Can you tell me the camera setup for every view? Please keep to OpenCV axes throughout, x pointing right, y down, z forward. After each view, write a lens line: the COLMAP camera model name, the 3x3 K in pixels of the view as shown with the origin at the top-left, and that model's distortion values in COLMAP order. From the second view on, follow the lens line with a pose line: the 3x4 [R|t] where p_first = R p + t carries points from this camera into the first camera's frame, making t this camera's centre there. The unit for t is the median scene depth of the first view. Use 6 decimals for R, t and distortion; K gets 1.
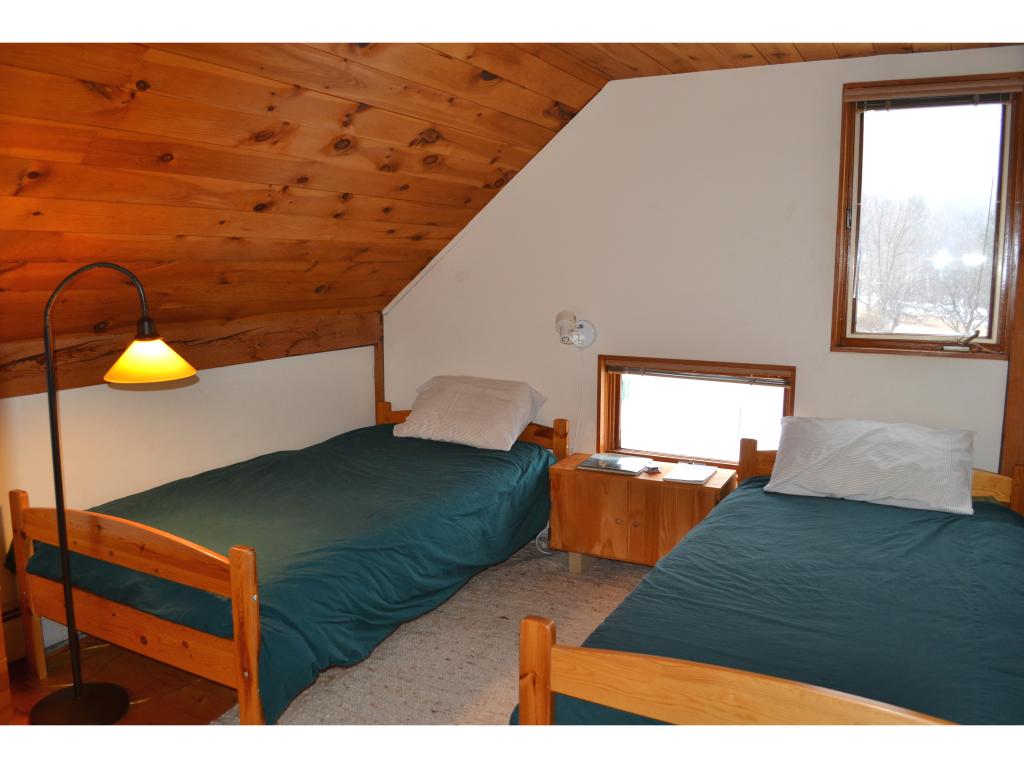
lens RADIAL K [[819.9, 0, 513.1], [0, 819.9, 383.0], [0, 0, 1]] dist [-0.081634, 0.011051]
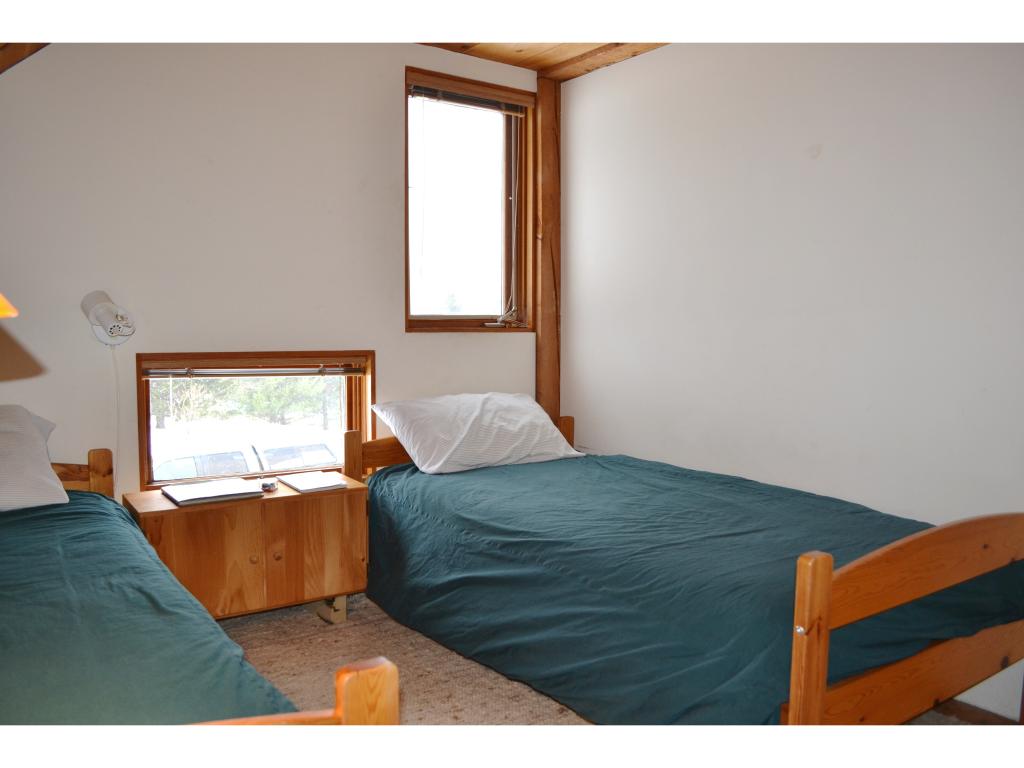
lens RADIAL K [[819.9, 0, 513.1], [0, 819.9, 385.5], [0, 0, 1]] dist [-0.081634, 0.011051]
pose [[0.443598, -0.066059, 0.893788, -0.420437], [0.122669, 0.992369, 0.012463, 0.027724], [-0.887791, 0.104111, 0.448317, 0.423590]]
